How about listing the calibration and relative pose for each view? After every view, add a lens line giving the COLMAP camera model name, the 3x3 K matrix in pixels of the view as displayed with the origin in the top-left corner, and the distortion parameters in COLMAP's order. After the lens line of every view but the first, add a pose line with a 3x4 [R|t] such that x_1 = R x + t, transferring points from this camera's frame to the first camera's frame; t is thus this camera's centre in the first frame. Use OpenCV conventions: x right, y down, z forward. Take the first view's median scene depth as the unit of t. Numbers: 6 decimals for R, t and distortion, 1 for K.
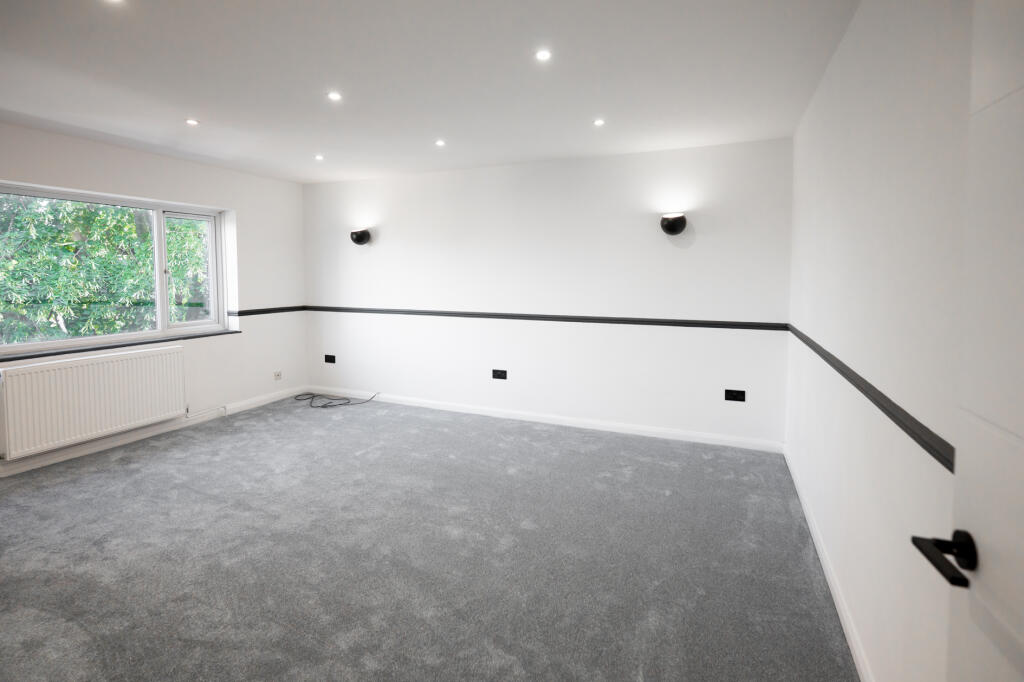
lens RADIAL K [[504.5, 0, 511.9], [0, 504.5, 306.9], [0, 0, 1]] dist [0.000227, -0.000017]
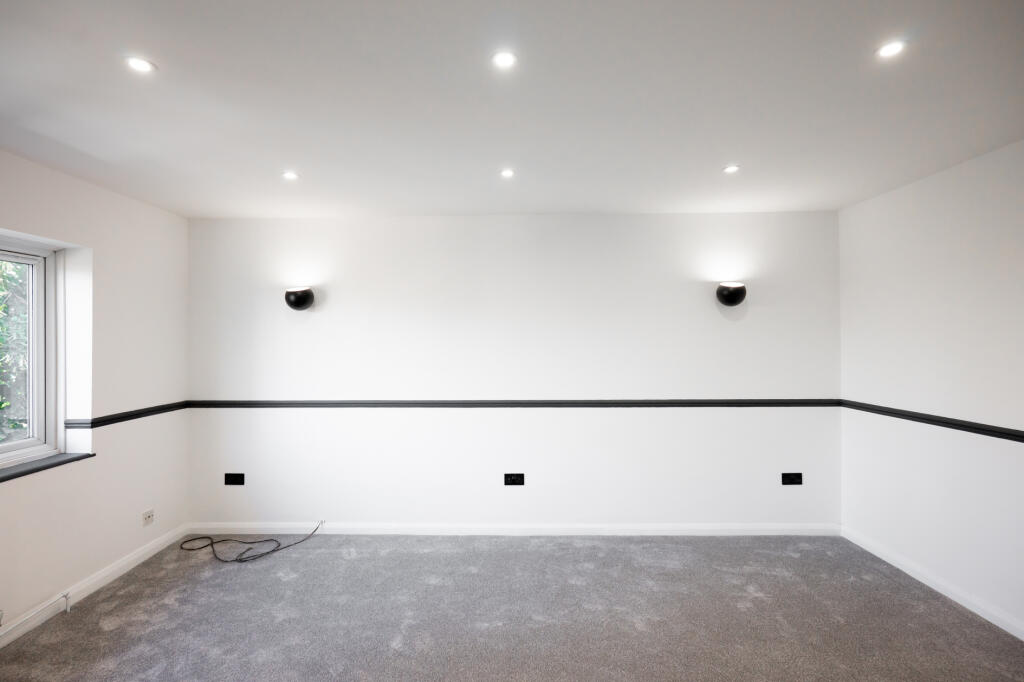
lens RADIAL K [[498.4, 0, 512.0], [0, 498.4, 341.0], [0, 0, 1]] dist [0.000152, 0.000526]
pose [[0.922108, -0.006468, 0.386878, -0.315348], [0.031875, 0.997732, -0.059291, -0.032719], [-0.385617, 0.067004, 0.920223, 0.272690]]
